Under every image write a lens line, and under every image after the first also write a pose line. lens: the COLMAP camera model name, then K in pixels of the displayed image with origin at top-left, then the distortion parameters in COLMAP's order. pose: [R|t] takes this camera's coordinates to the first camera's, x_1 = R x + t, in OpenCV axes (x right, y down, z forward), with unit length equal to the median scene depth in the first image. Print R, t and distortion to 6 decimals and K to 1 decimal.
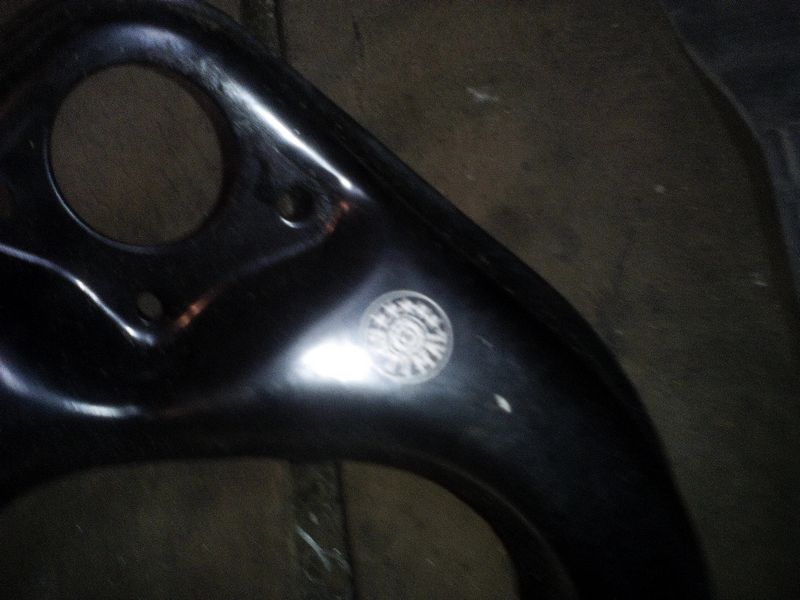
lens RADIAL K [[752.5, 0, 400.0], [0, 752.5, 300.0], [0, 0, 1]] dist [-0.006468, 0.001478]
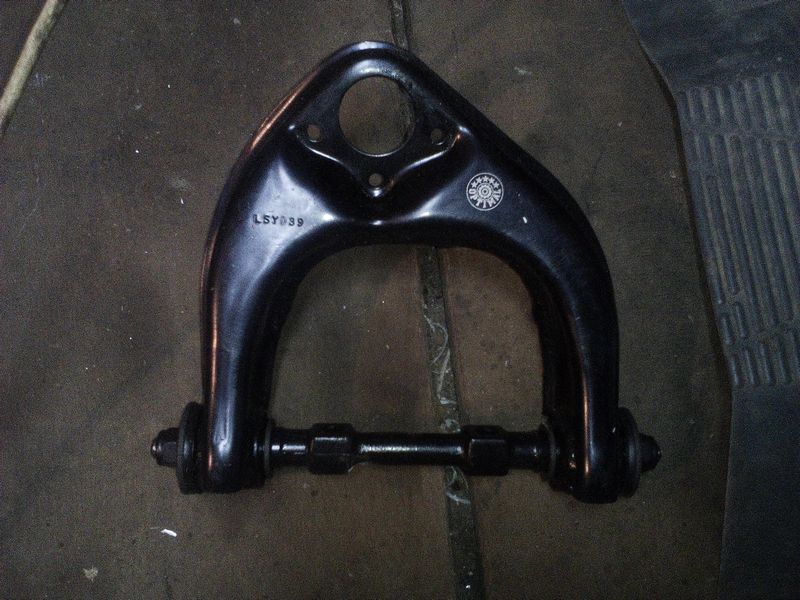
lens RADIAL K [[735.4, 0, 400.0], [0, 735.4, 300.0], [0, 0, 1]] dist [0.001479, -0.006849]
pose [[0.997728, 0.013197, -0.066071, -0.063250], [-0.005742, 0.993717, 0.111773, 0.081194], [0.067131, -0.111139, 0.991535, -0.863516]]
